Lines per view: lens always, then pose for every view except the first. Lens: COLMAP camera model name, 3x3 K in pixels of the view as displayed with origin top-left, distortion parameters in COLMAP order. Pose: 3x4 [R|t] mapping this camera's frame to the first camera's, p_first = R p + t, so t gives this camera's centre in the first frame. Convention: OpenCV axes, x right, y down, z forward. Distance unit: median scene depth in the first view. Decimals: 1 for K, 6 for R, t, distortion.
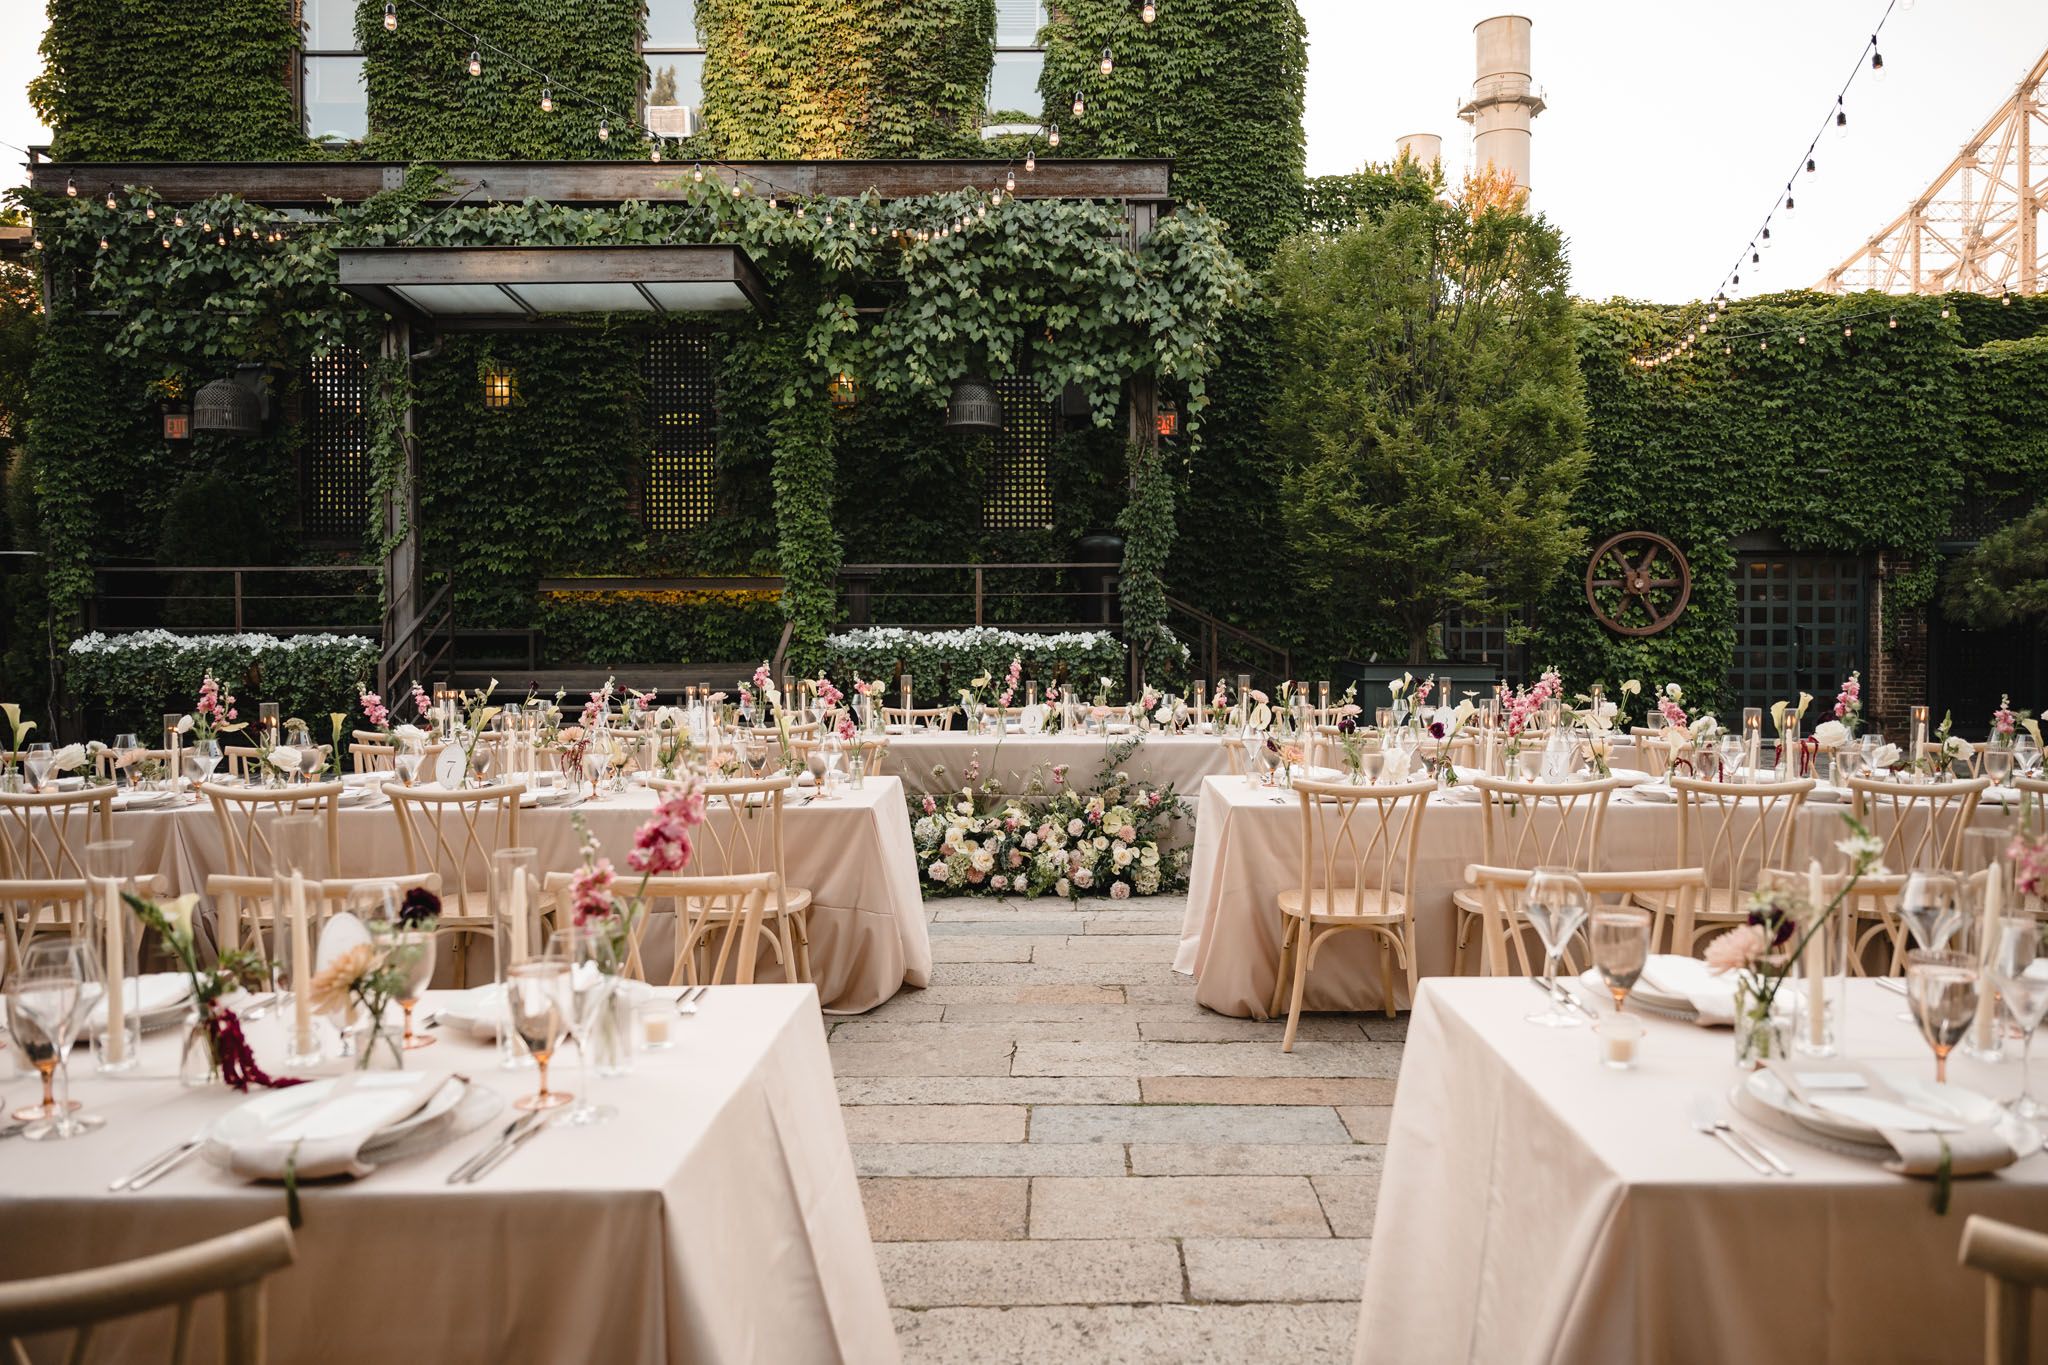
lens RADIAL K [[1372.0, 0, 1021.0], [0, 1372.0, 645.3], [0, 0, 1]] dist [-0.001342, 0.001393]
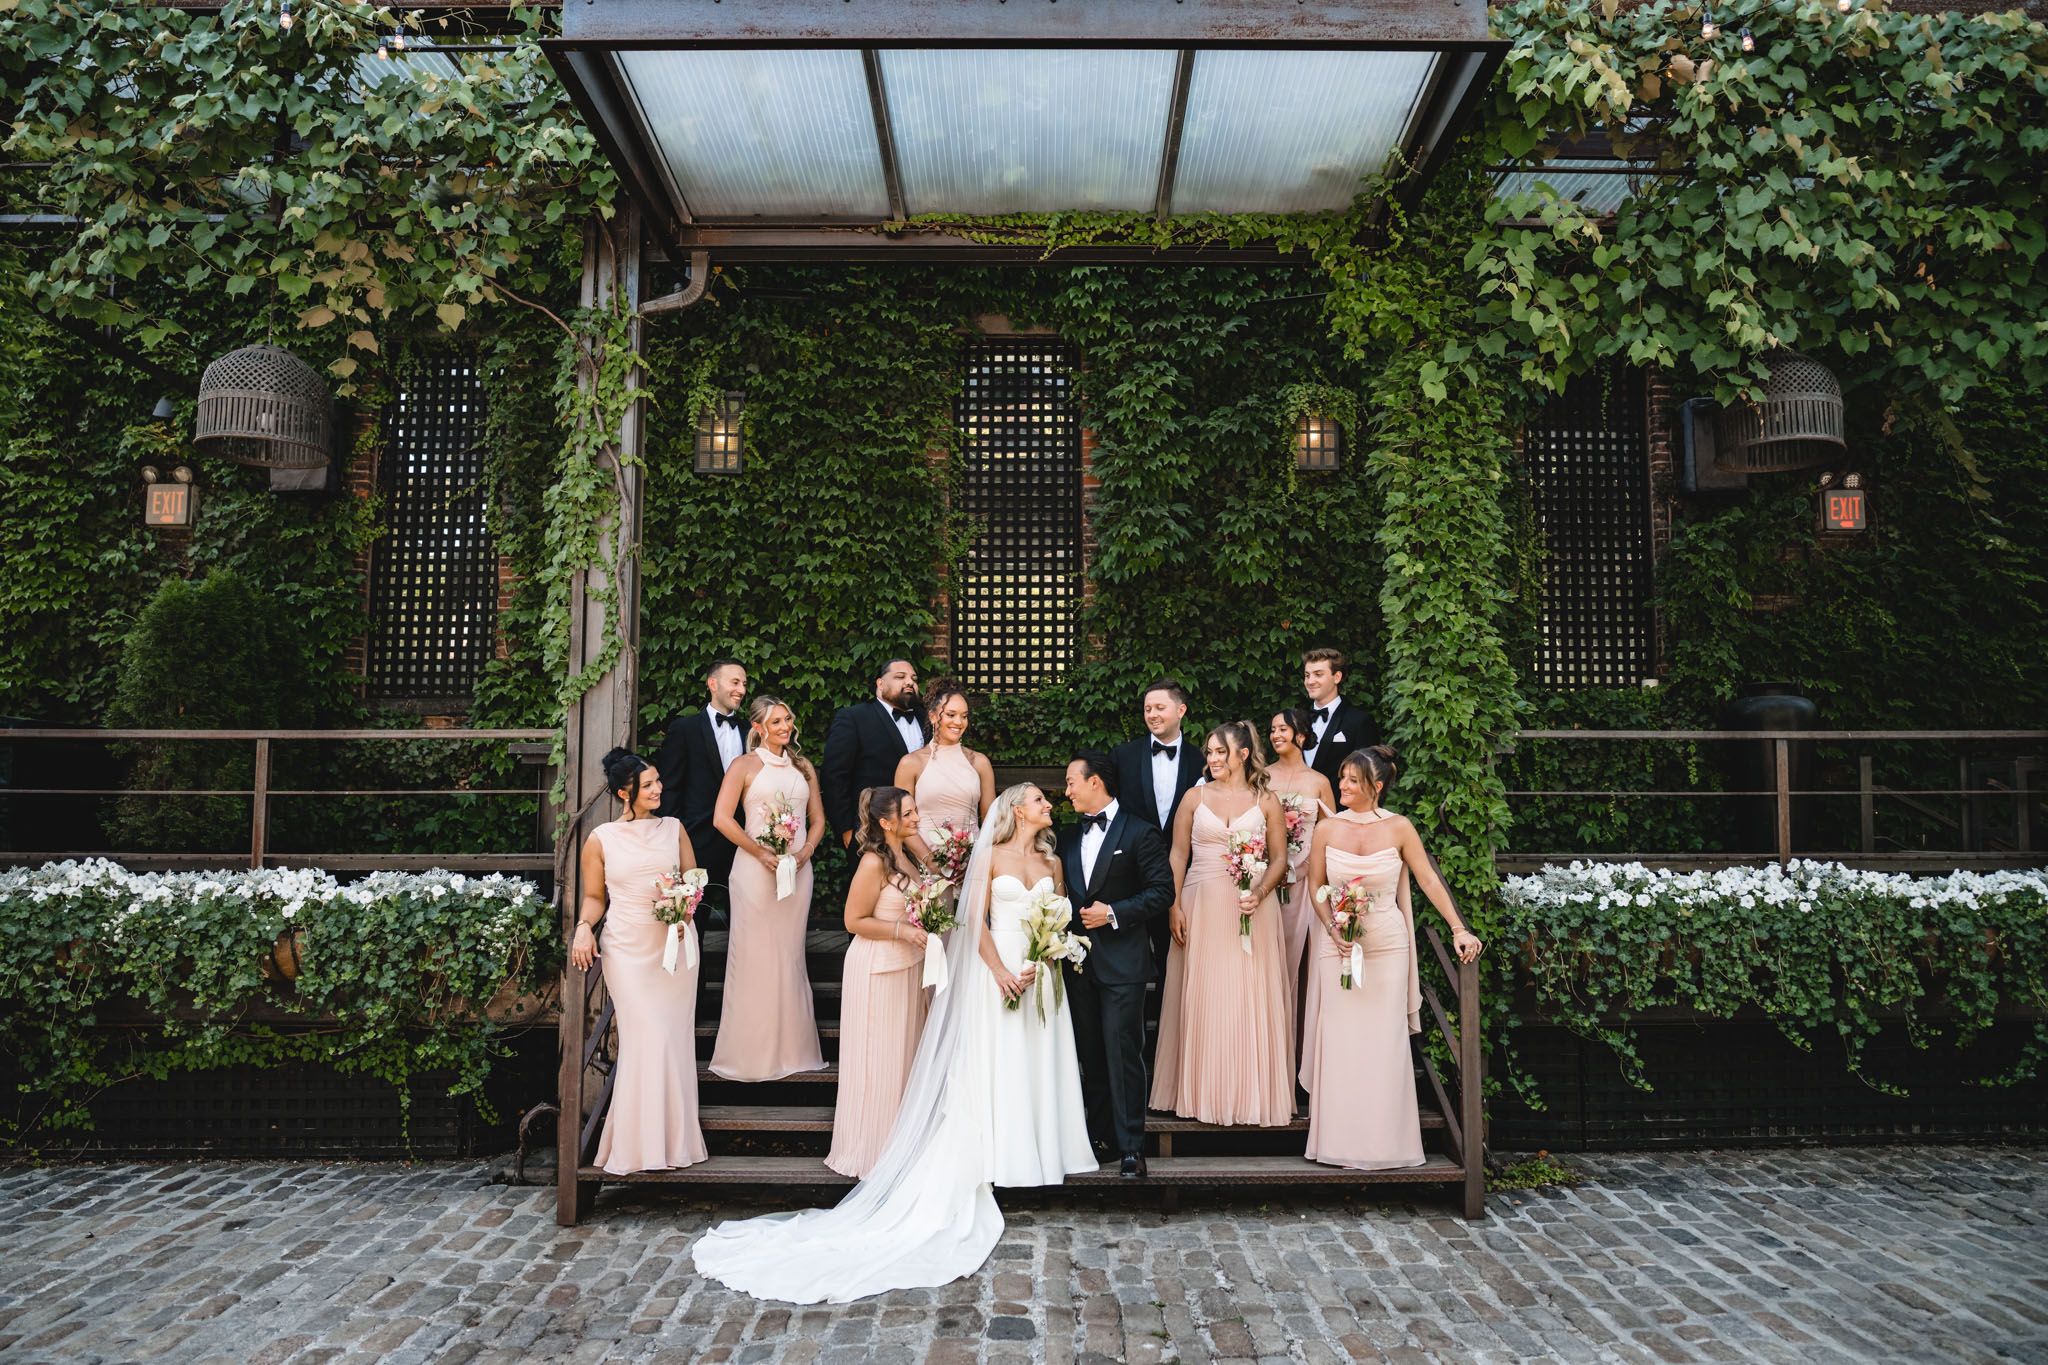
lens RADIAL K [[1363.7, 0, 1020.8], [0, 1363.7, 714.0], [0, 0, 1]] dist [-0.044843, 0.017694]
pose [[0.999932, 0.004725, 0.010648, -0.312897], [-0.003556, 0.994233, -0.107186, -0.012814], [-0.011093, 0.107141, 0.994182, 0.530772]]
